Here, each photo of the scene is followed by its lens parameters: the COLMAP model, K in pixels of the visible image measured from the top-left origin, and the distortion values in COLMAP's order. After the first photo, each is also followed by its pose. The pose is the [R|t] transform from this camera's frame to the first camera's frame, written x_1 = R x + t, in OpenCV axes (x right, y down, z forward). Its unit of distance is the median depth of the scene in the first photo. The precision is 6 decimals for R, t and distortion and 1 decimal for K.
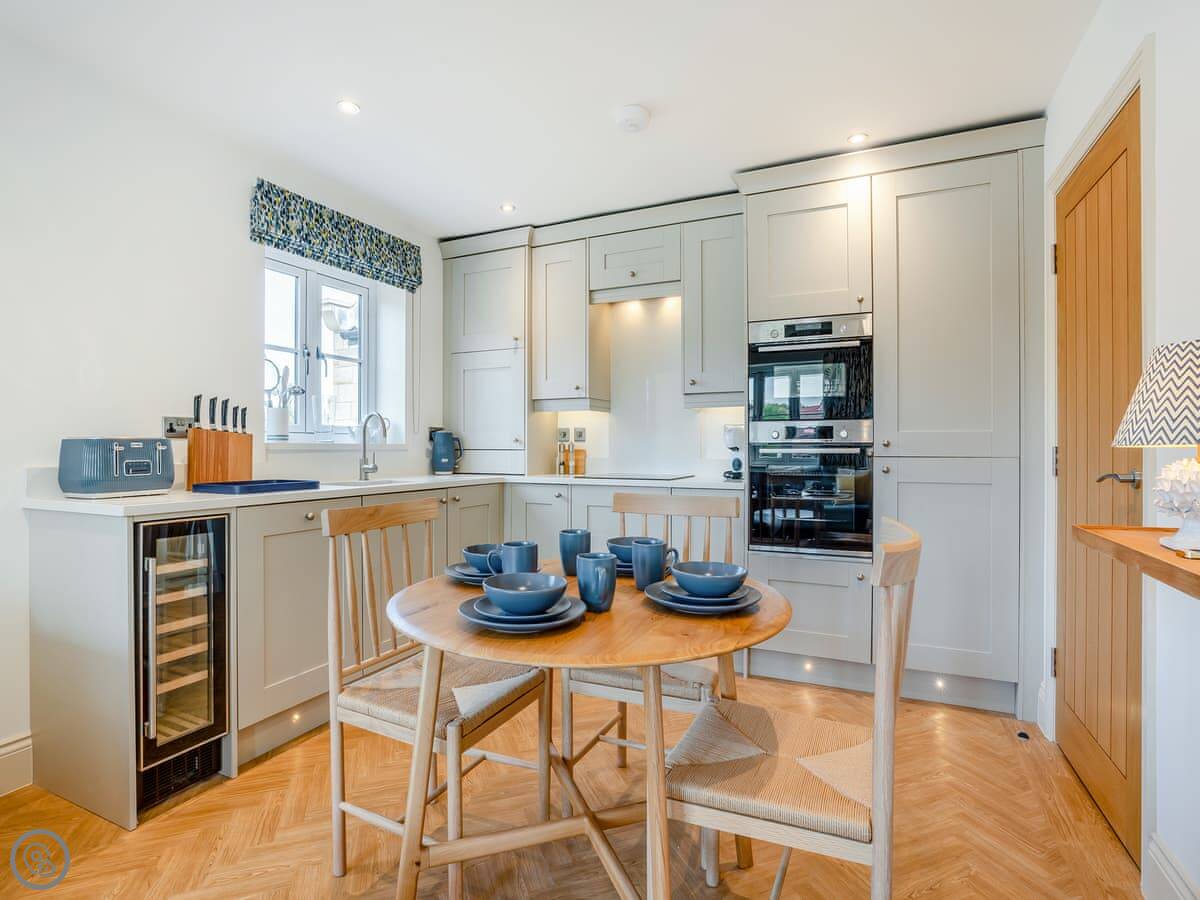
lens RADIAL K [[614.3, 0, 601.0], [0, 614.3, 445.7], [0, 0, 1]] dist [-0.059542, 0.041518]
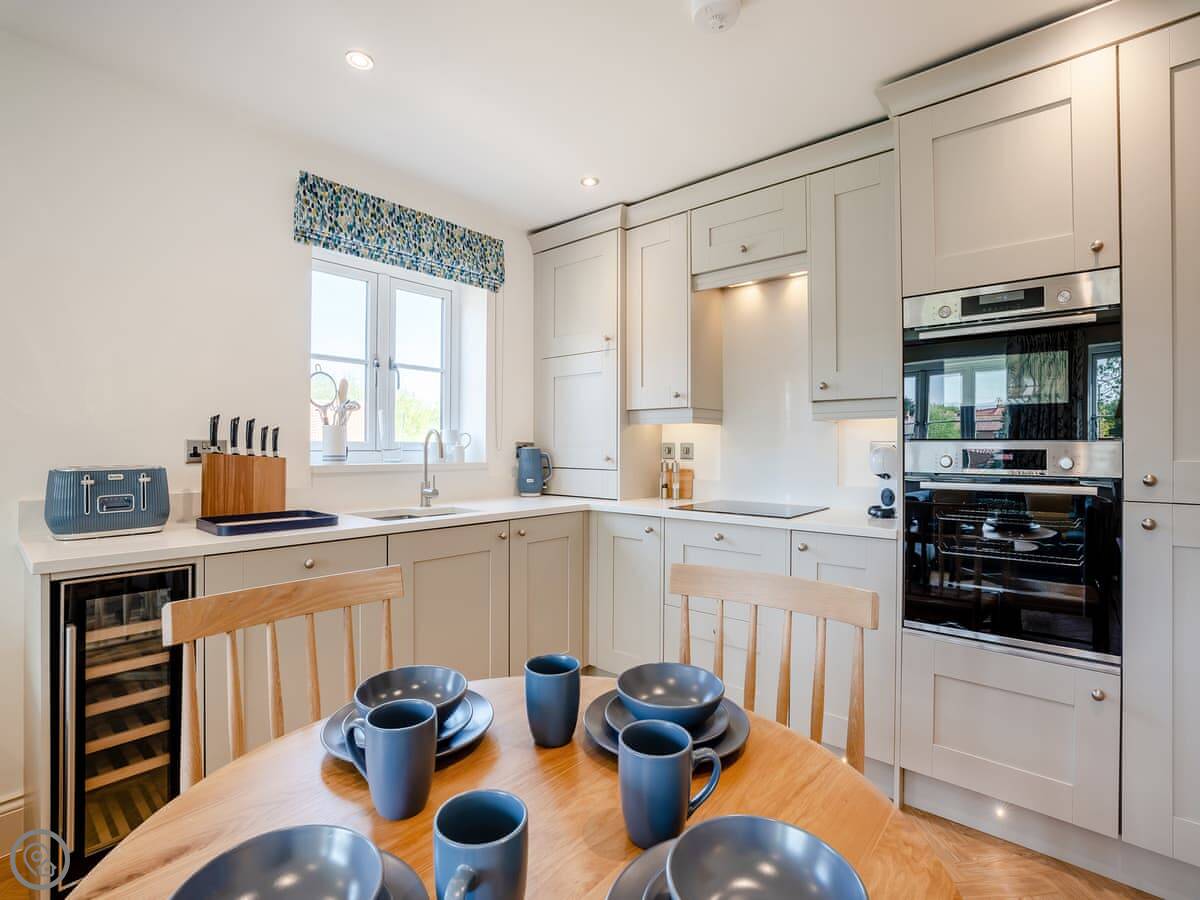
lens RADIAL K [[573.7, 0, 606.0], [0, 573.7, 443.4], [0, 0, 1]] dist [-0.068394, 0.031070]
pose [[0.965979, 0.000590, -0.258618, 0.074541], [-0.001375, 0.999995, -0.002854, -0.031850], [0.258615, 0.003112, 0.965975, 0.274350]]
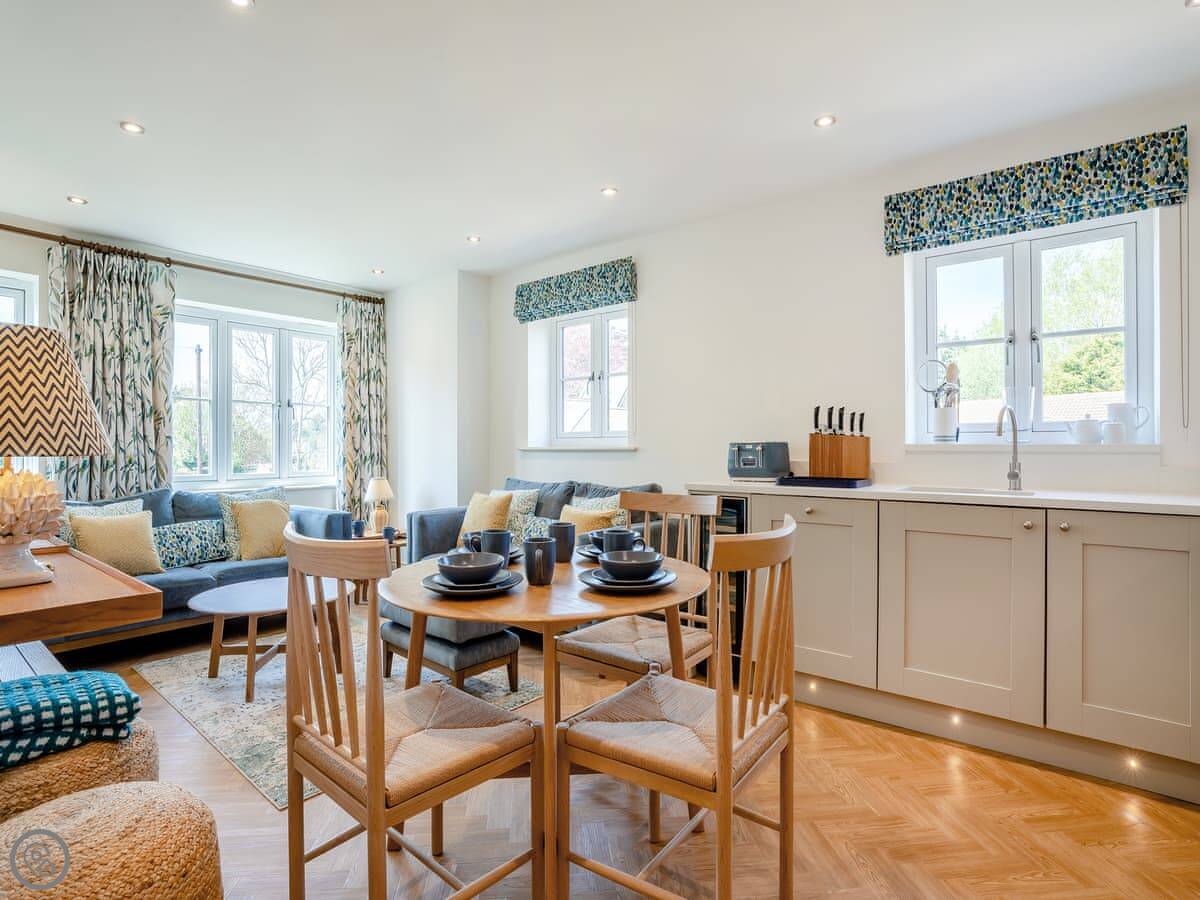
lens RADIAL K [[613.7, 0, 582.4], [0, 613.7, 439.0], [0, 0, 1]] dist [-0.047381, 0.028528]
pose [[-0.258832, -0.008932, -0.965881, 0.526648], [0.004045, 0.999938, -0.010331, -0.004524], [0.965914, -0.006581, -0.258780, 0.657506]]
